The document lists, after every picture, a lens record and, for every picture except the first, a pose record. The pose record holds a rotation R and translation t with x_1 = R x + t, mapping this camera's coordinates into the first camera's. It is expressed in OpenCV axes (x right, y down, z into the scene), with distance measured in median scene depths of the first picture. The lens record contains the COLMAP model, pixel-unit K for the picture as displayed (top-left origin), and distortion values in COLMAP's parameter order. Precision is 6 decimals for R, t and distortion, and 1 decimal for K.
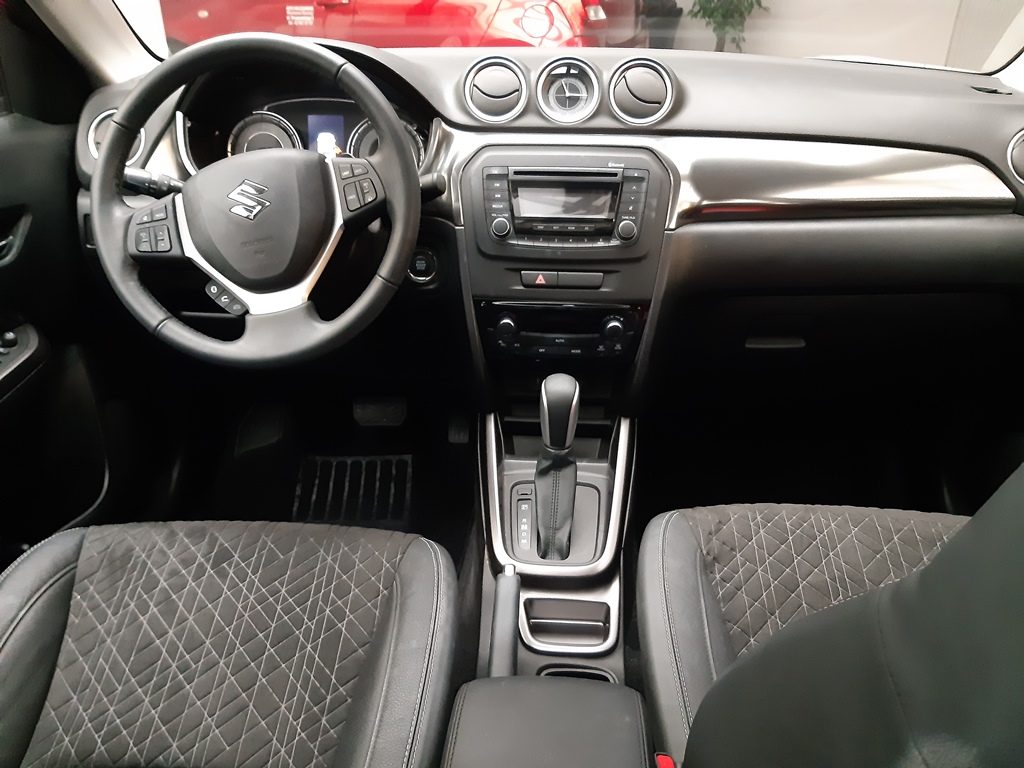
lens RADIAL K [[845.8, 0, 545.4], [0, 845.8, 386.1], [0, 0, 1]] dist [-0.009250, -0.013186]
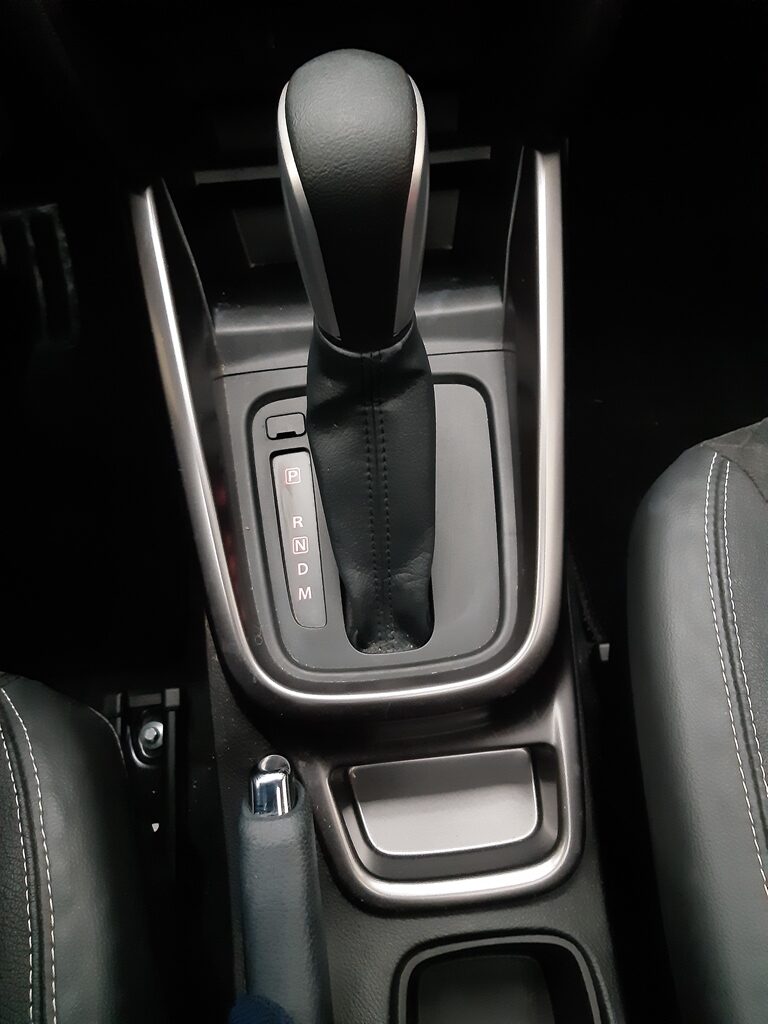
lens RADIAL K [[900.0, 0, 384.6], [0, 900.0, 582.0], [0, 0, 1]] dist [-0.003162, -0.006687]
pose [[0.991353, -0.131171, -0.003780, 0.010984], [0.108525, 0.803325, 0.585570, -0.042959], [-0.073773, -0.580916, 0.810613, 0.659124]]
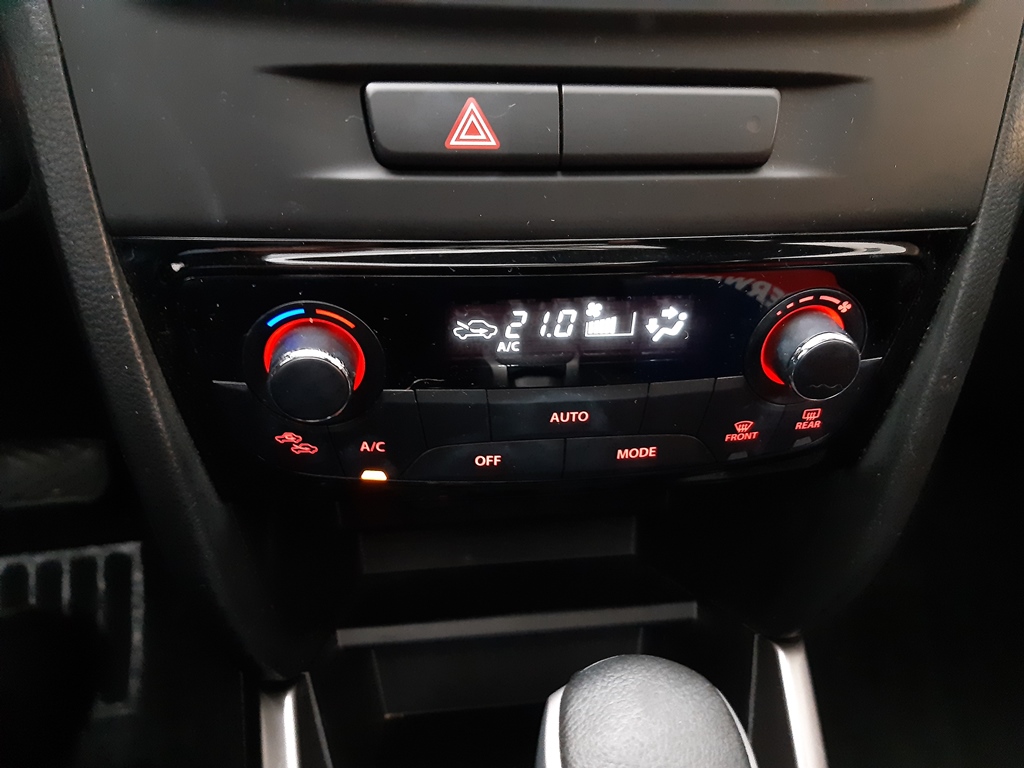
lens RADIAL K [[845.8, 0, 545.4], [0, 845.8, 386.1], [0, 0, 1]] dist [-0.009250, -0.013186]
pose [[0.979807, -0.075376, 0.185195, -0.029342], [0.047942, 0.987767, 0.148386, -0.095934], [-0.194114, -0.136511, 0.971434, 0.804734]]
